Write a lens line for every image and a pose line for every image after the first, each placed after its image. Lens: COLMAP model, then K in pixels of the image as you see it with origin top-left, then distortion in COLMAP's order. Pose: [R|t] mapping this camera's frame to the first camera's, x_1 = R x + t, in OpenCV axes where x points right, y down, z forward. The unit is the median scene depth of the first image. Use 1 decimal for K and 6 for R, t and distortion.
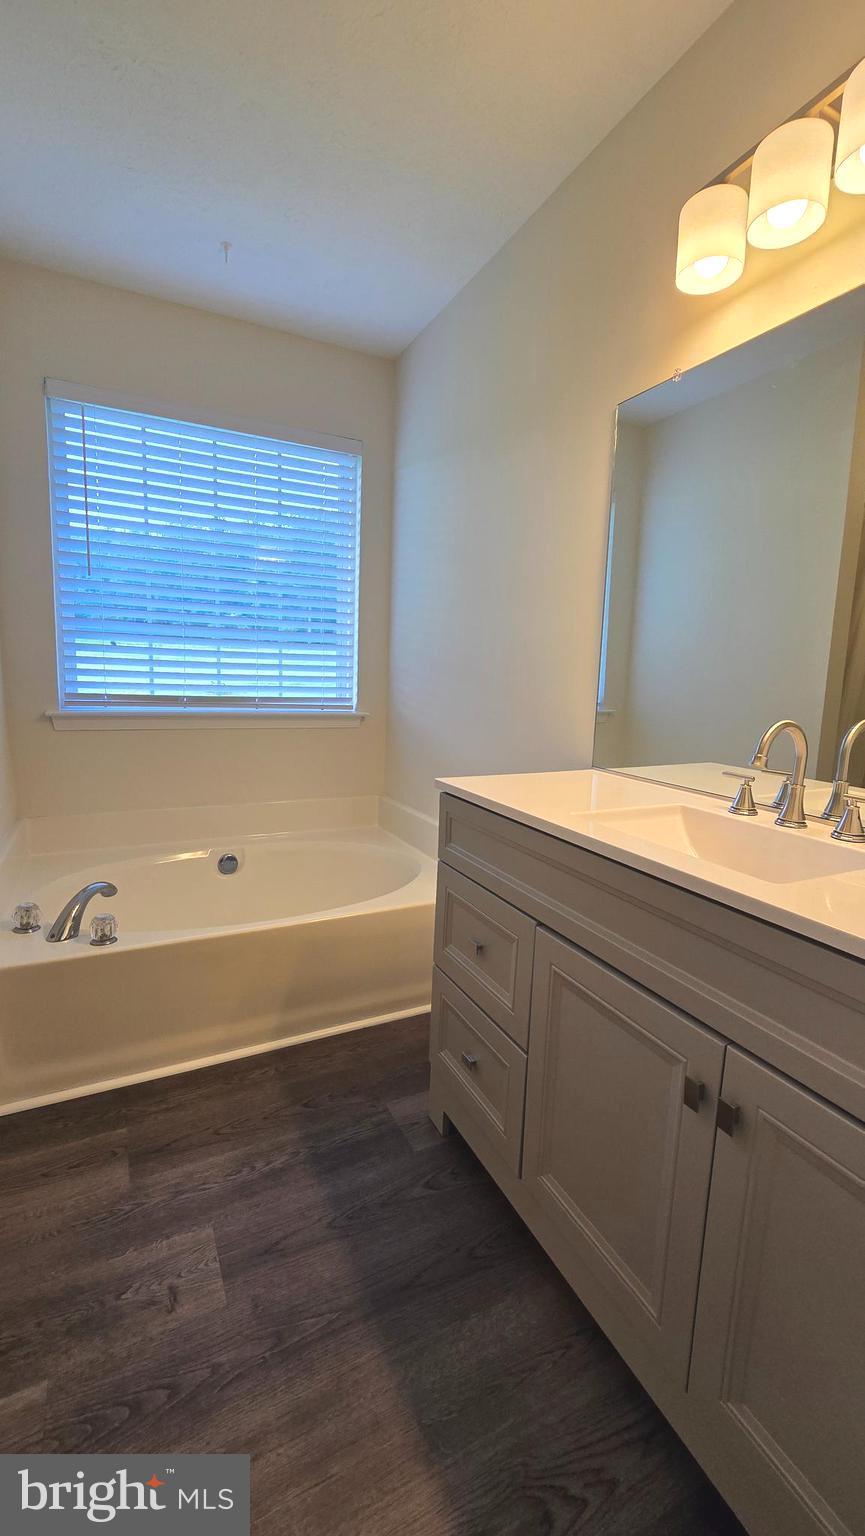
lens RADIAL K [[630.6, 0, 434.8], [0, 630.6, 767.5], [0, 0, 1]] dist [-0.004511, 0.000771]
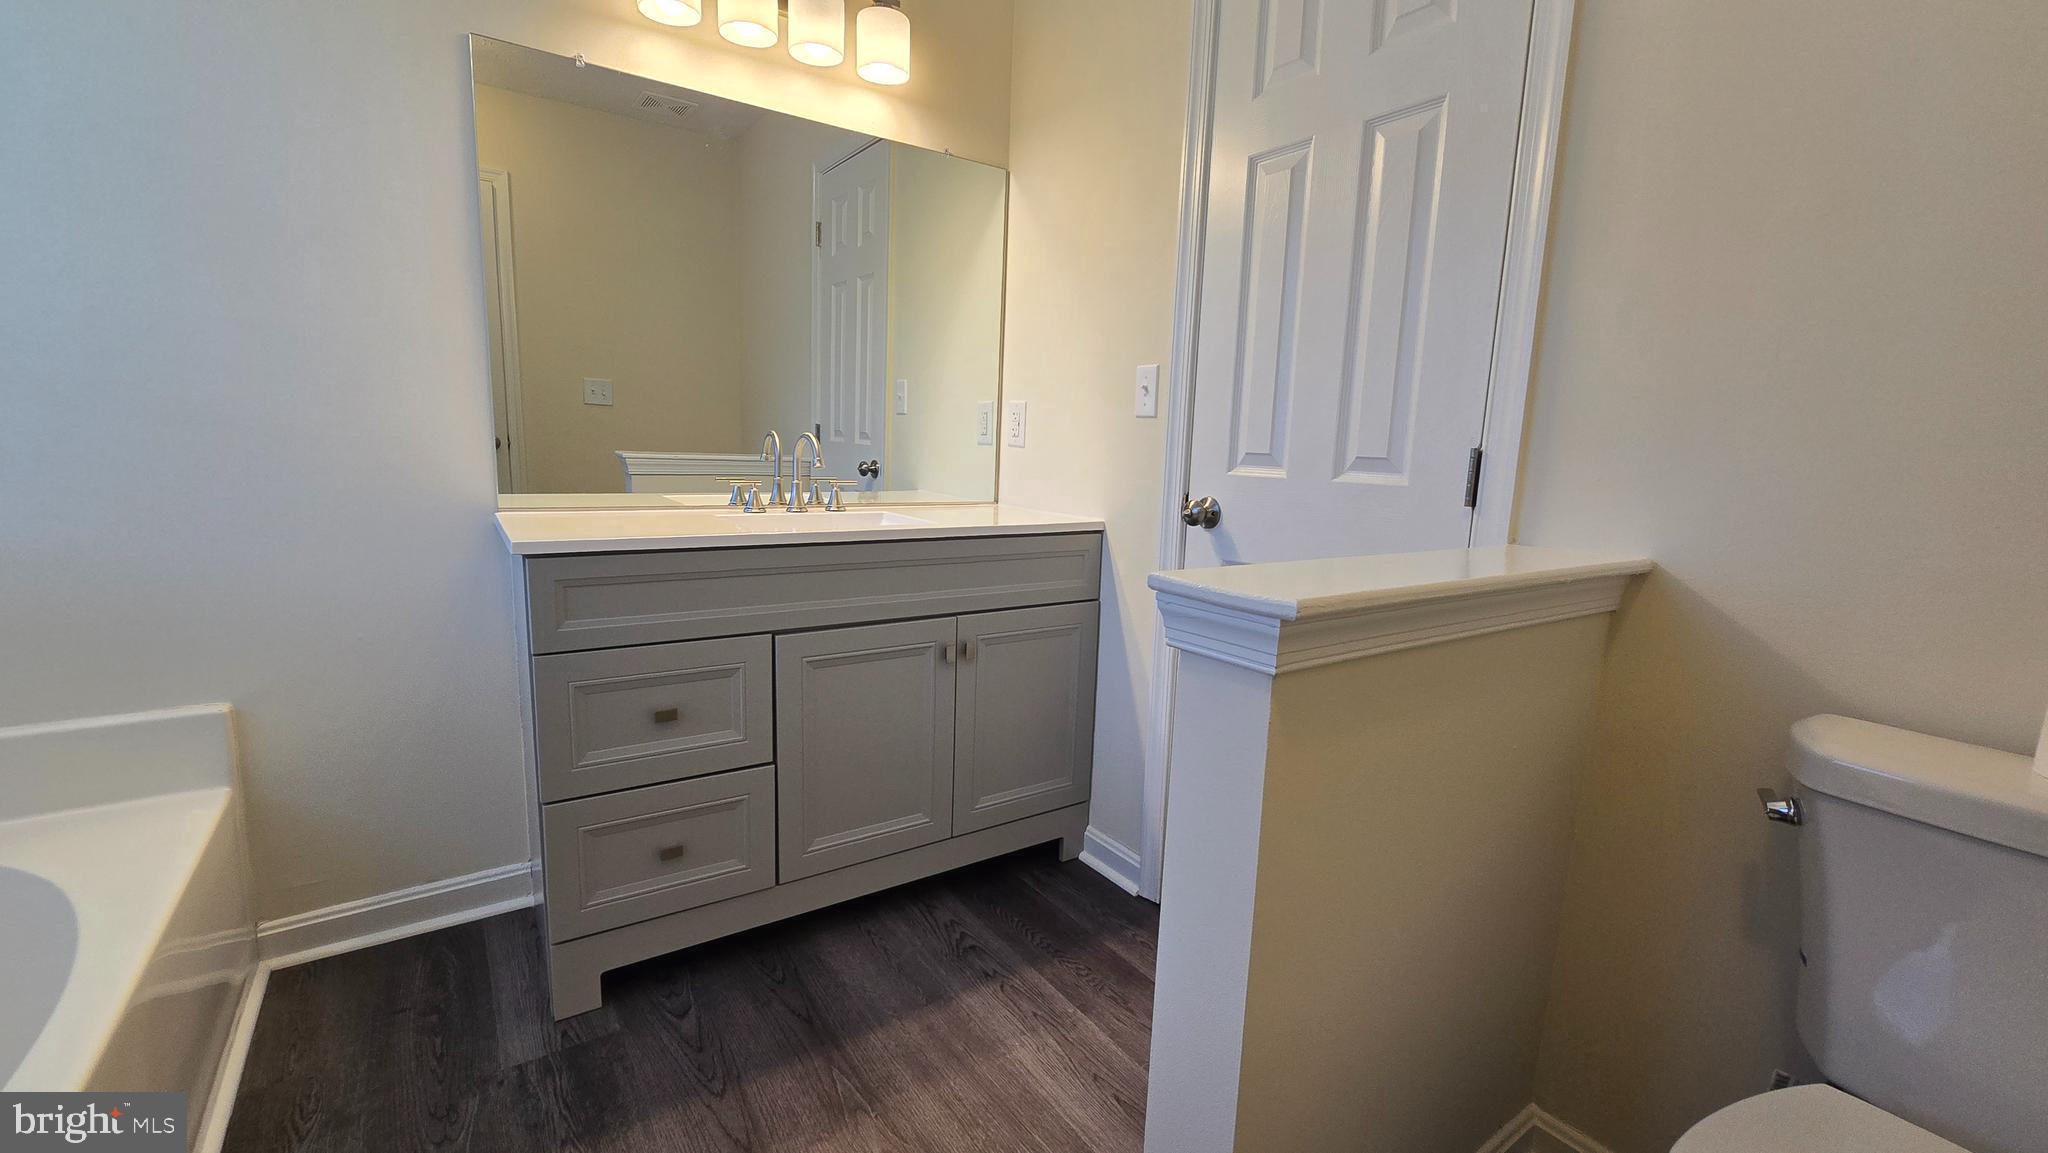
lens RADIAL K [[840.8, 0, 1021.1], [0, 840.8, 579.3], [0, 0, 1]] dist [-0.004511, 0.000771]
pose [[-0.147766, -0.190467, 0.970509, -1.286818], [0.108287, 0.972266, 0.207299, -0.092976], [-0.983076, 0.135726, -0.123043, 0.765955]]
